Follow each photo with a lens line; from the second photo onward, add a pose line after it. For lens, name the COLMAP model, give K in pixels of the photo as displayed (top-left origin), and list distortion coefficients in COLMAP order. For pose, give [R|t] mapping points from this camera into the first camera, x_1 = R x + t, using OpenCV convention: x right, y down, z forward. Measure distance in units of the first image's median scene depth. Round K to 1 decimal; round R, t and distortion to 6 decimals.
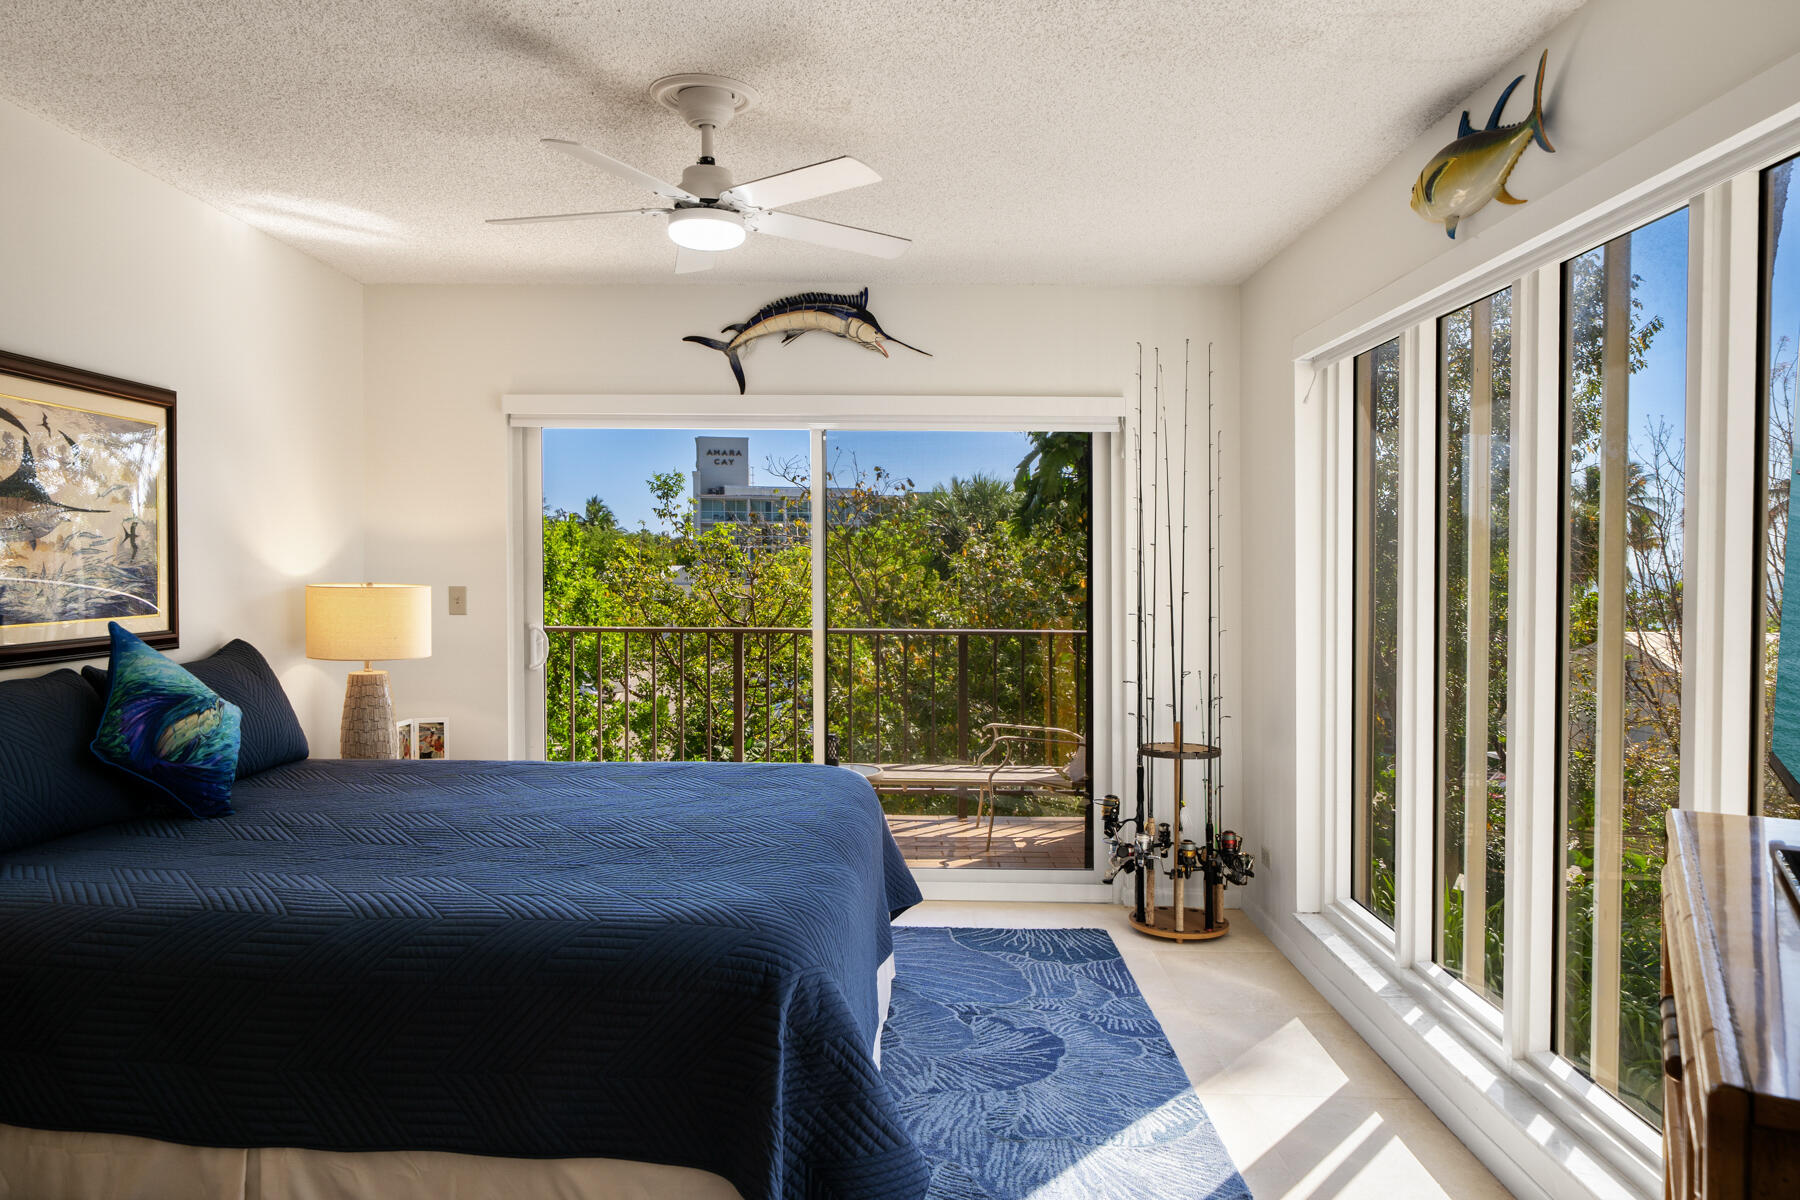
lens RADIAL K [[1308.9, 0, 920.6], [0, 1308.9, 653.2], [0, 0, 1]] dist [0.008045, 0.000586]
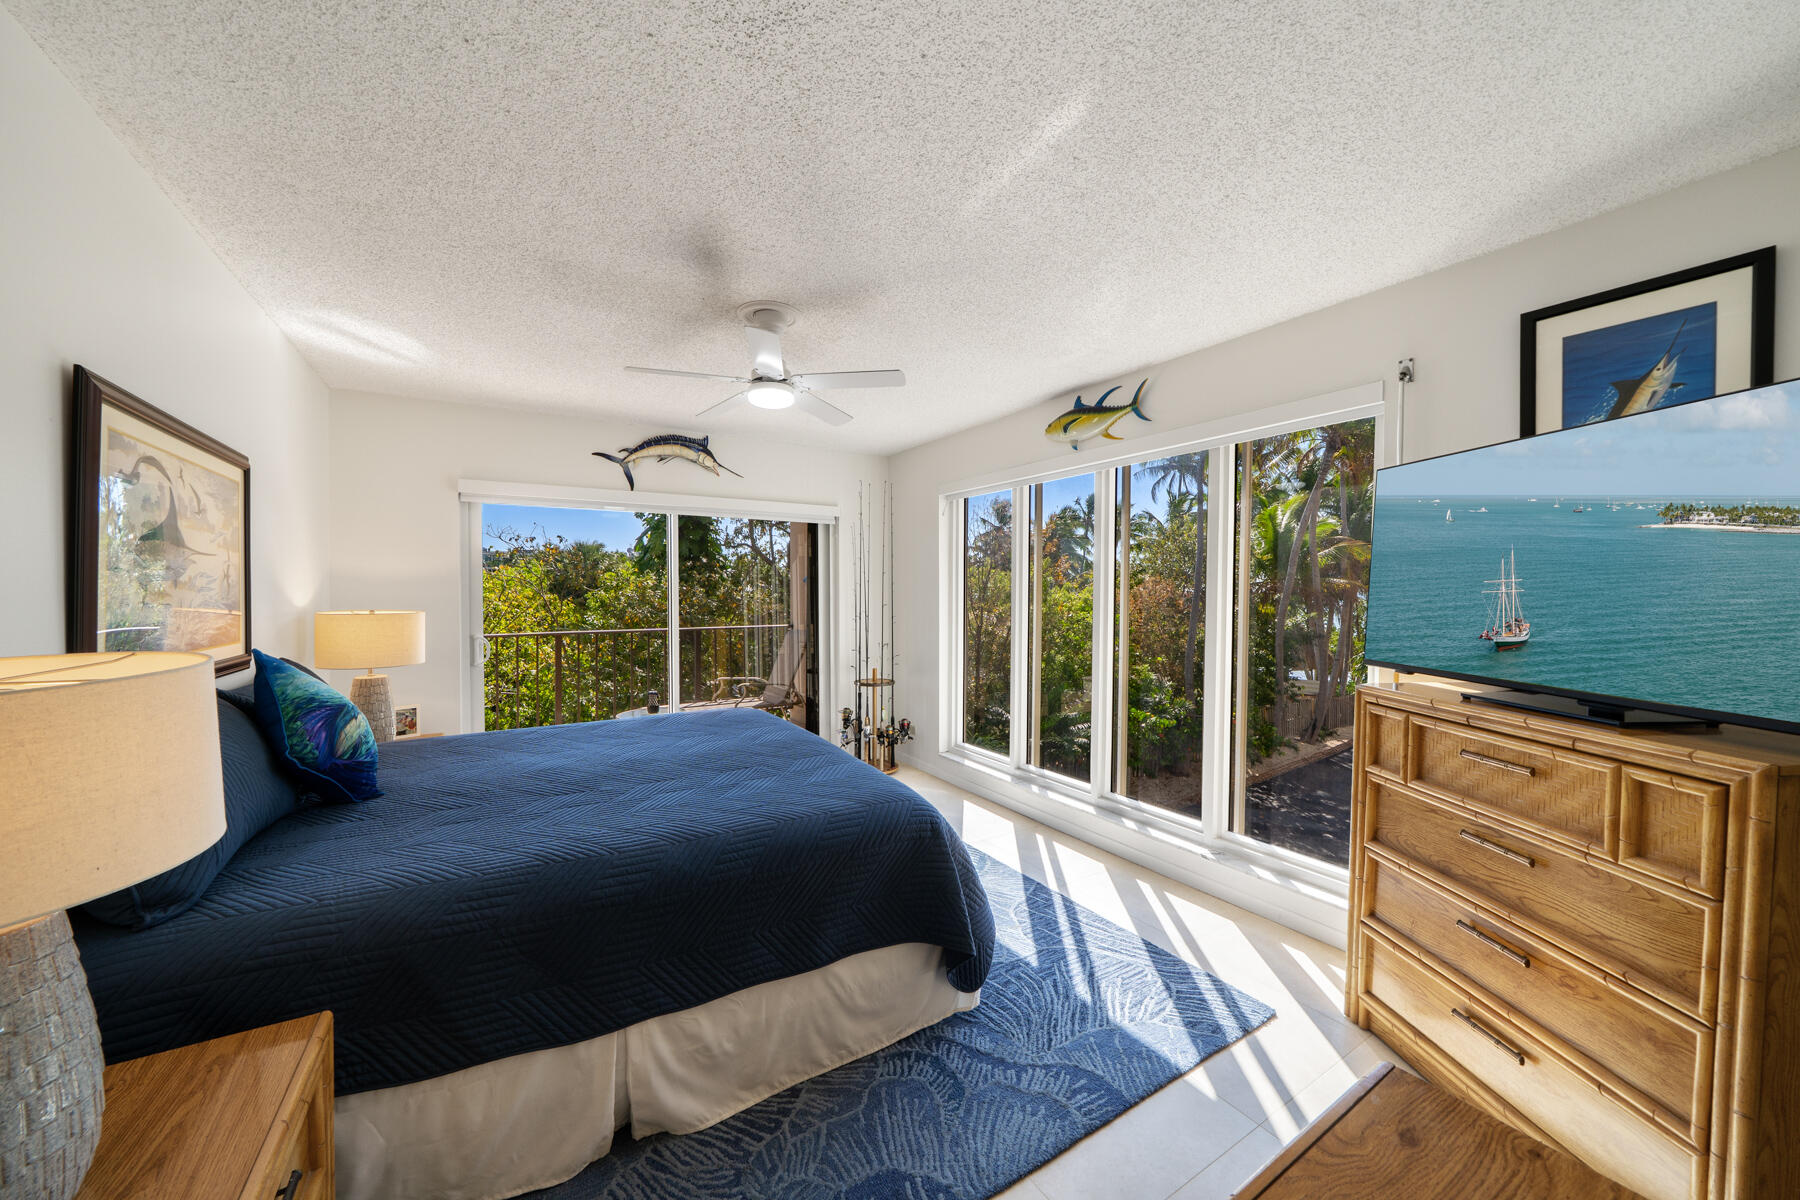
lens RADIAL K [[643.4, 0, 891.7], [0, 643.4, 622.7], [0, 0, 1]] dist [-0.002789, 0.000278]
pose [[0.835688, -0.035626, 0.548048, -0.403170], [0.044412, 0.999009, -0.002781, -0.018043], [-0.547406, 0.026664, 0.836442, 0.184570]]
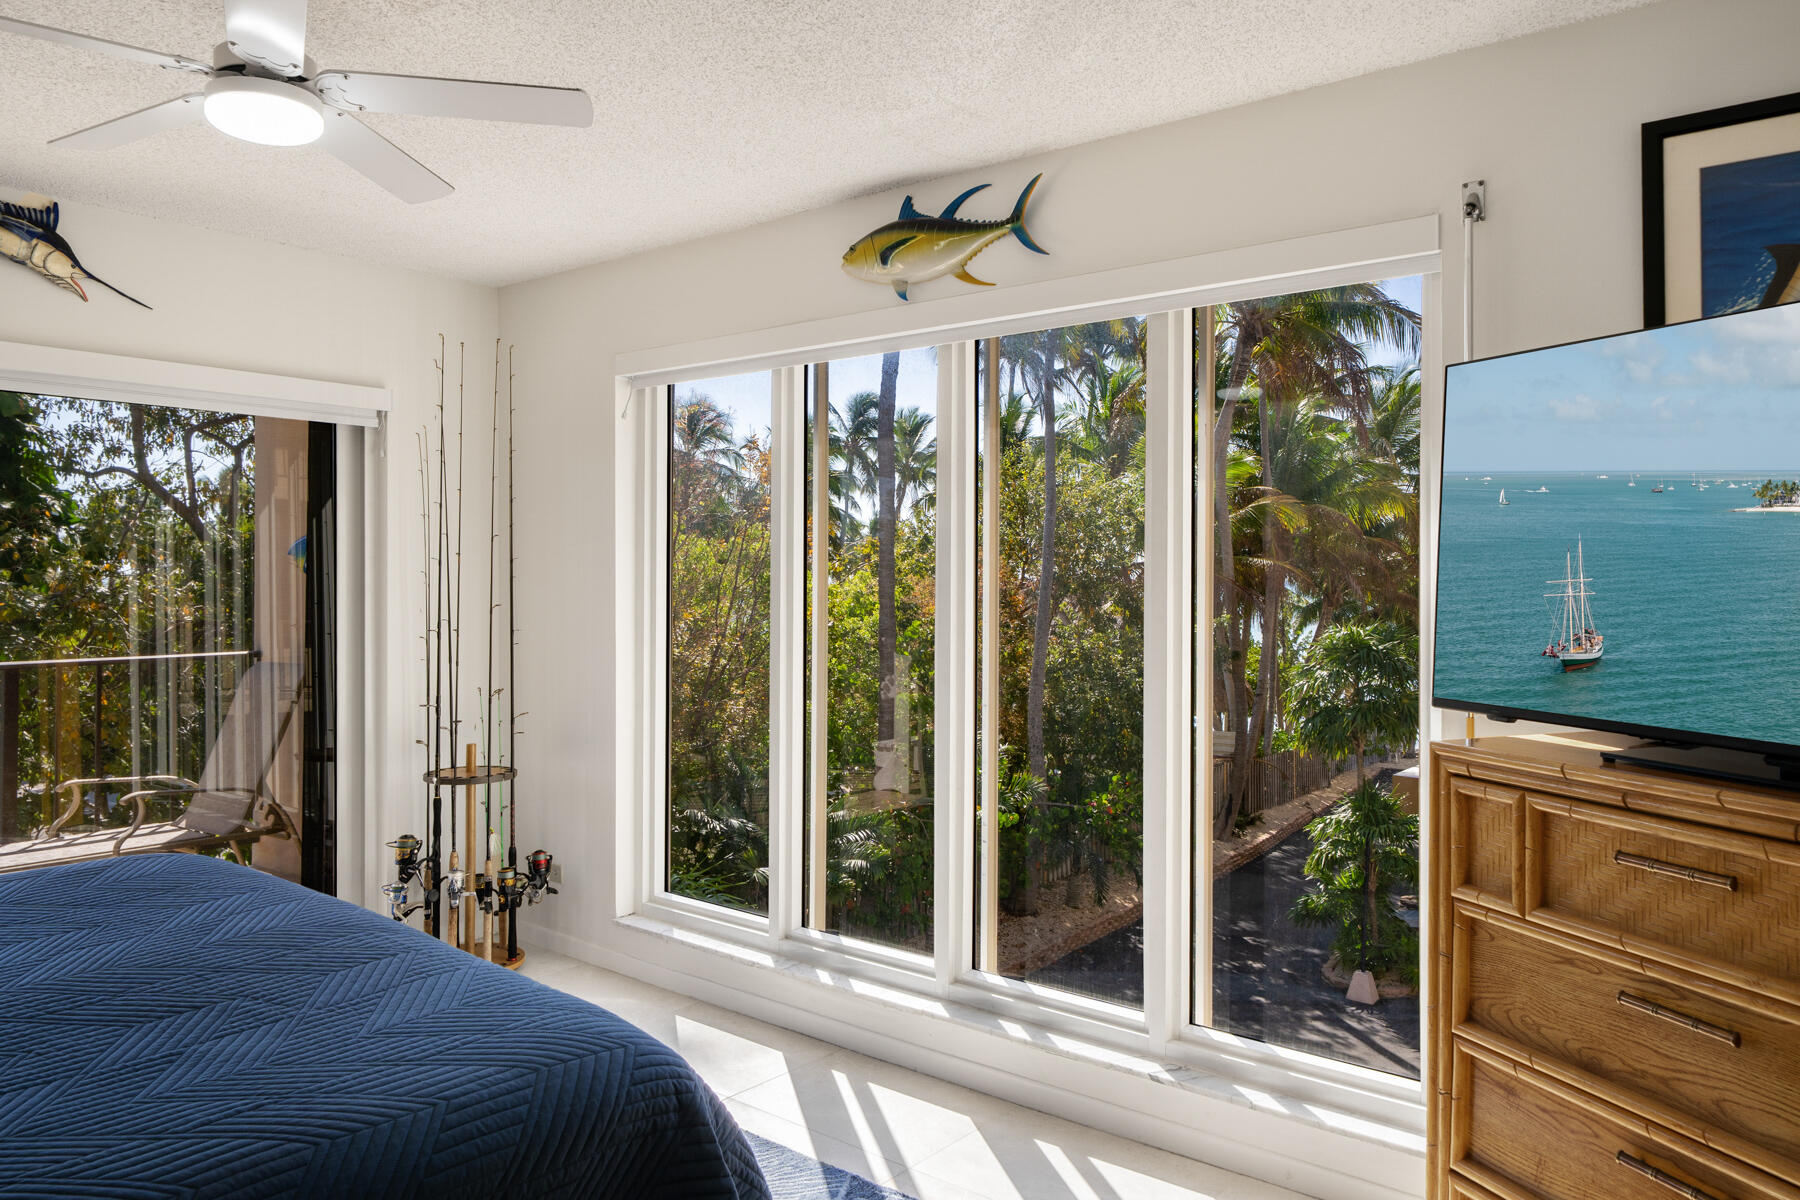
lens RADIAL K [[1261.2, 0, 887.3], [0, 1261.2, 593.1], [0, 0, 1]] dist [0.005985, -0.006531]
pose [[0.610445, -0.016497, 0.791887, -0.409438], [0.055815, 0.998194, -0.022232, -0.022324], [-0.790089, 0.057771, 0.610263, 0.263682]]
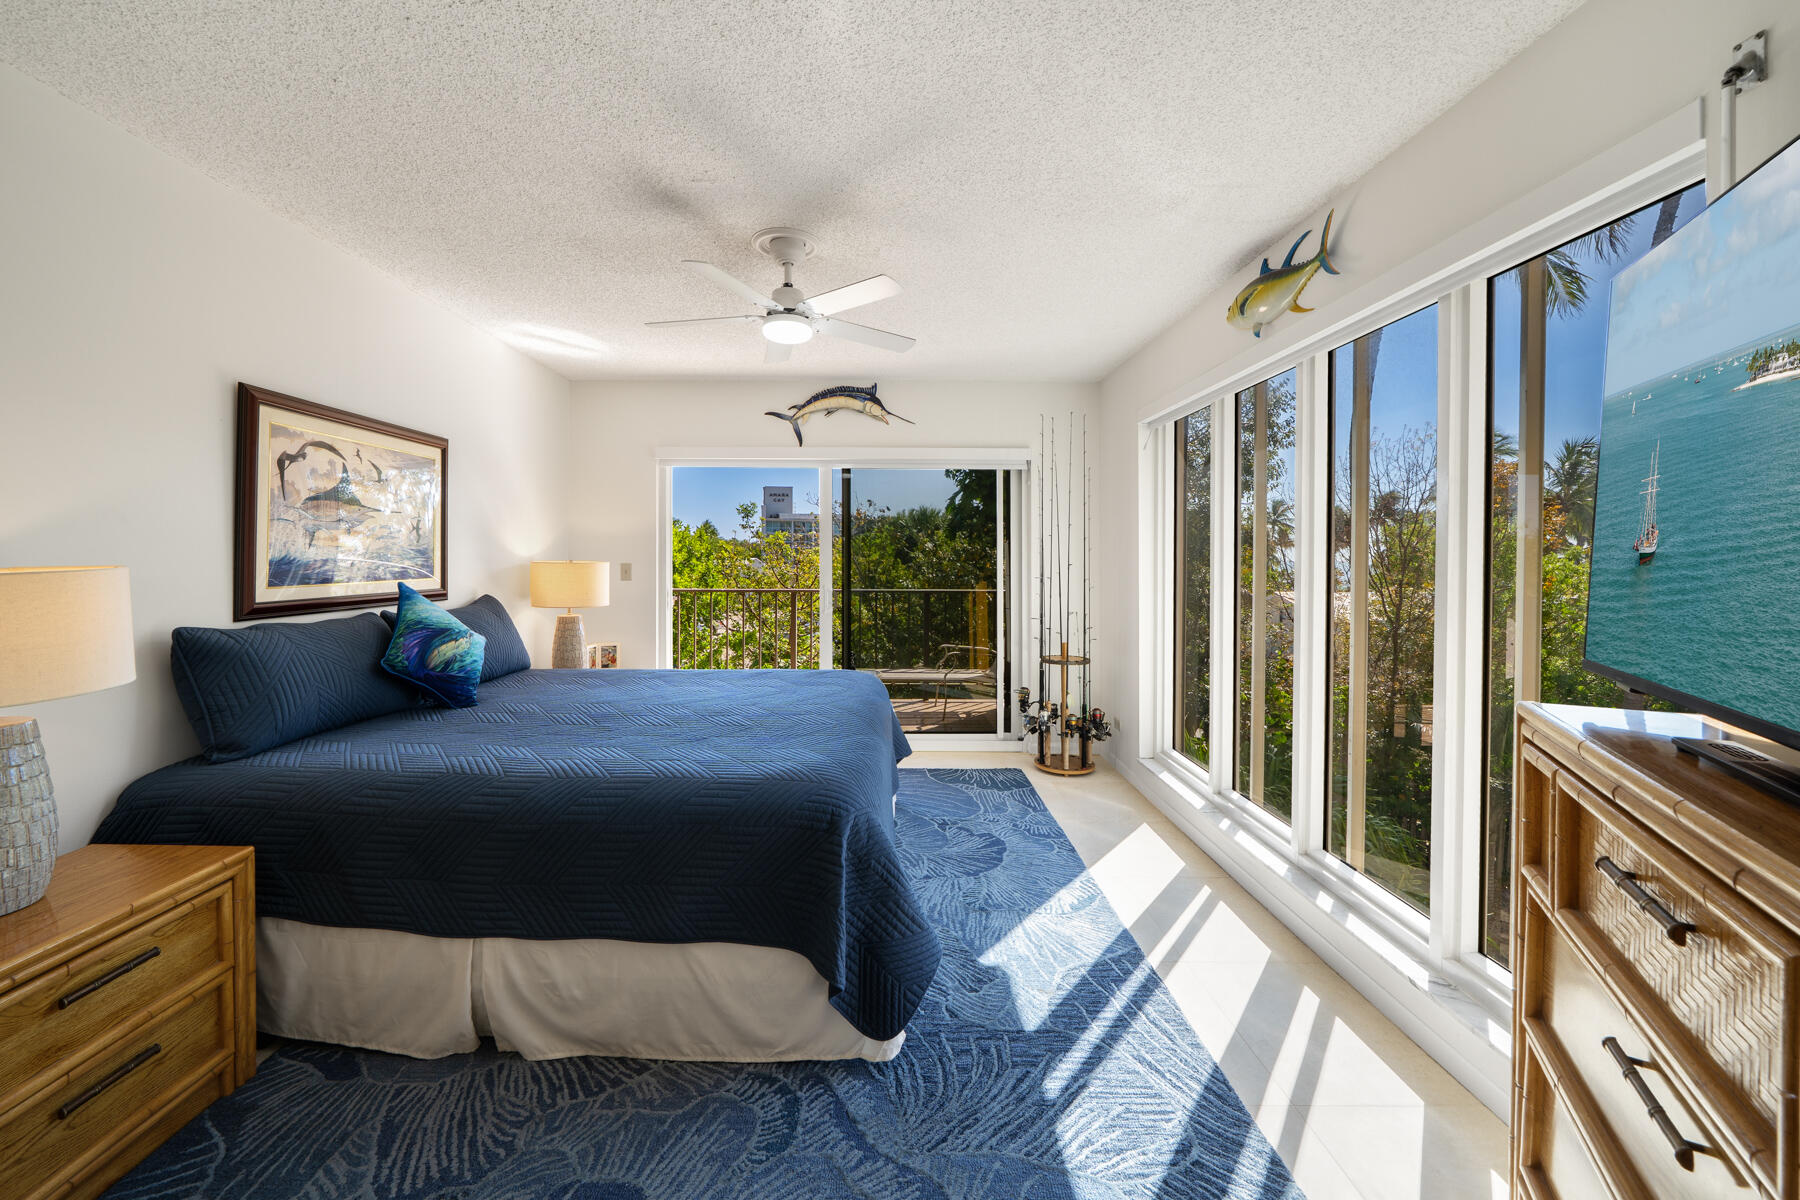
lens RADIAL K [[717.7, 0, 909.2], [0, 717.7, 582.3], [0, 0, 1]] dist [-0.001413, -0.000249]
pose [[0.999453, -0.003072, 0.032926, -0.037042], [0.004198, 0.999407, -0.034169, 0.007672], [-0.032802, 0.034288, 0.998874, 0.117972]]
